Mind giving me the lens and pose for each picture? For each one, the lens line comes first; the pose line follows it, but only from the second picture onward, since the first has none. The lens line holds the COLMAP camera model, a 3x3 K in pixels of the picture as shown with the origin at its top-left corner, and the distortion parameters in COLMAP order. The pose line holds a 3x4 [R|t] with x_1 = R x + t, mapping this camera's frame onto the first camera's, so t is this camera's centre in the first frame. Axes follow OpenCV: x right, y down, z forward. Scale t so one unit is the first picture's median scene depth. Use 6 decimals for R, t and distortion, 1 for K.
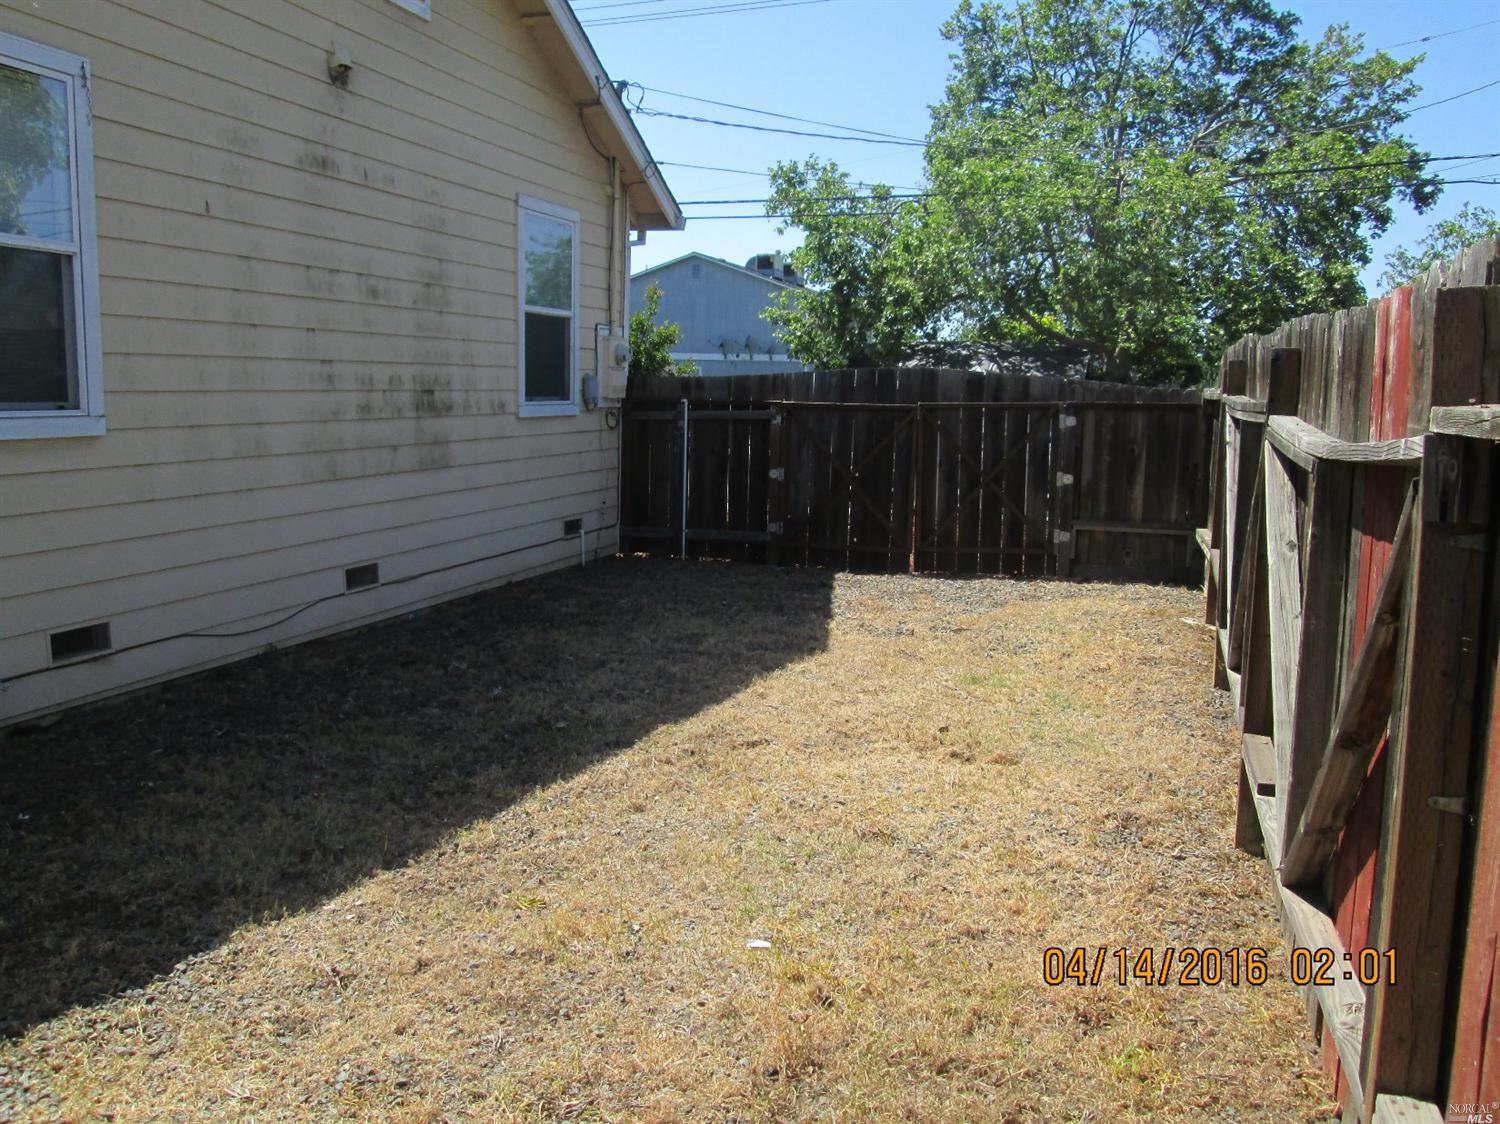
lens RADIAL K [[1243.4, 0, 752.1], [0, 1243.4, 562.3], [0, 0, 1]] dist [-0.030552, 0.000424]
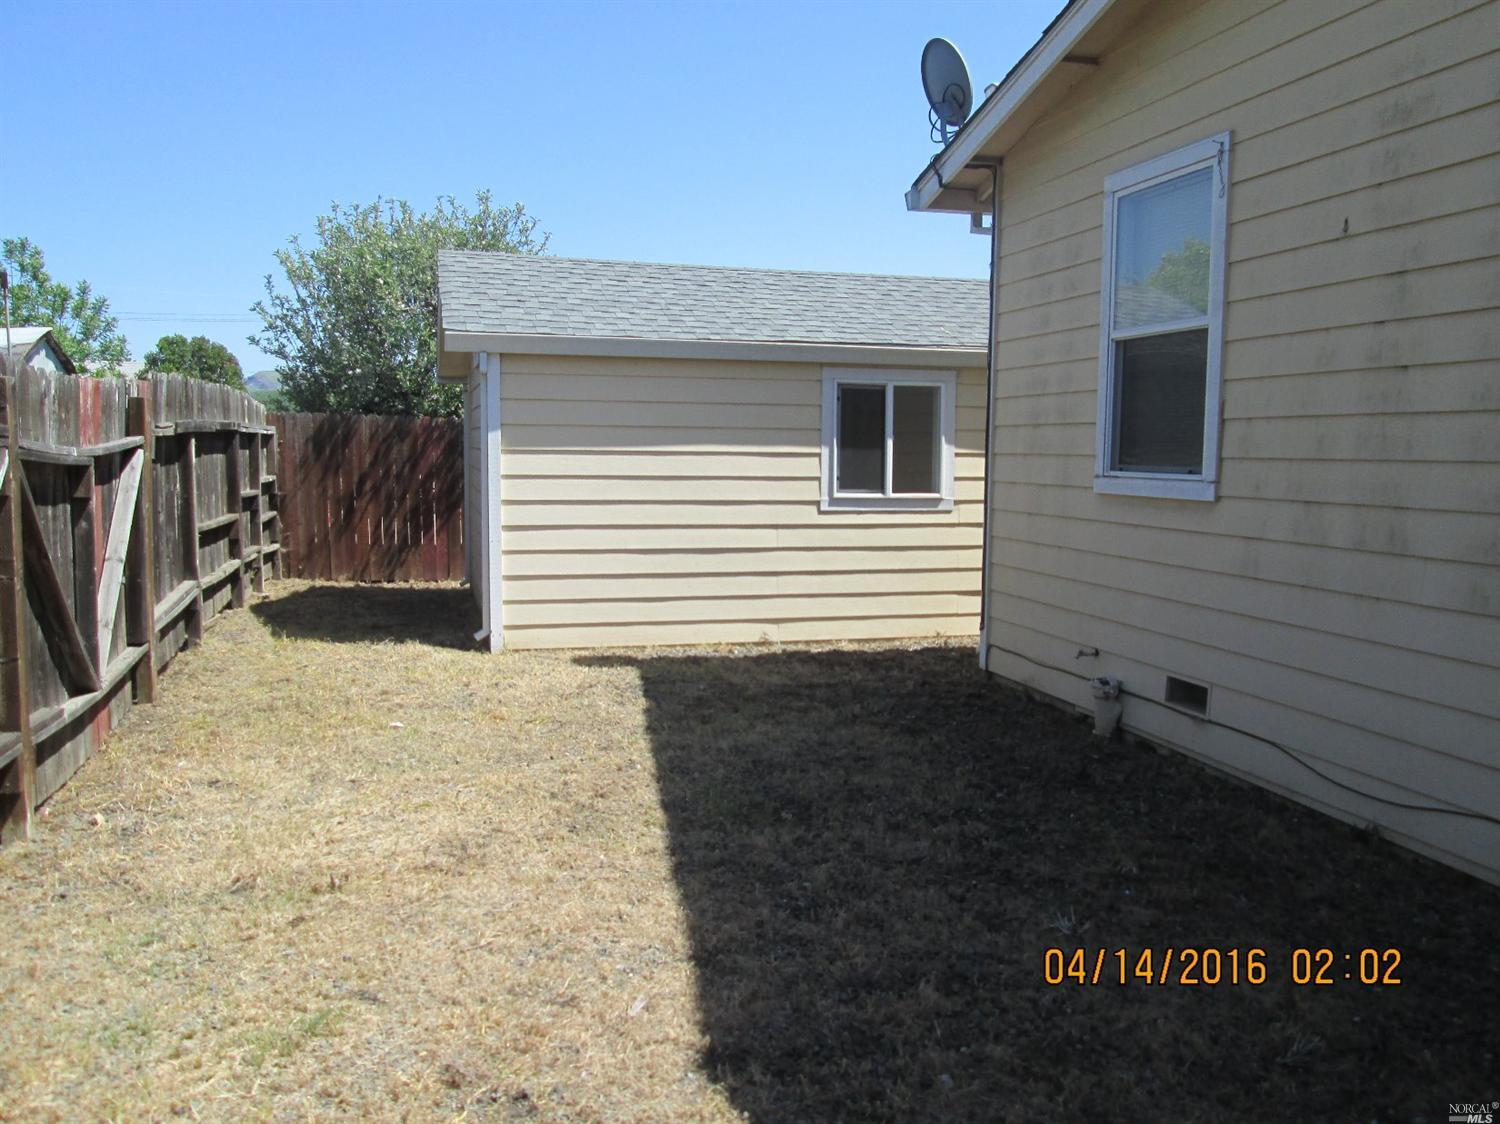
lens RADIAL K [[1243.4, 0, 755.2], [0, 1243.4, 558.4], [0, 0, 1]] dist [-0.030552, 0.000424]
pose [[-0.841448, 0.021283, -0.539918, 0.293753], [-0.101305, 0.975291, 0.196327, -0.194023], [0.530756, 0.219895, -0.818501, 1.458032]]
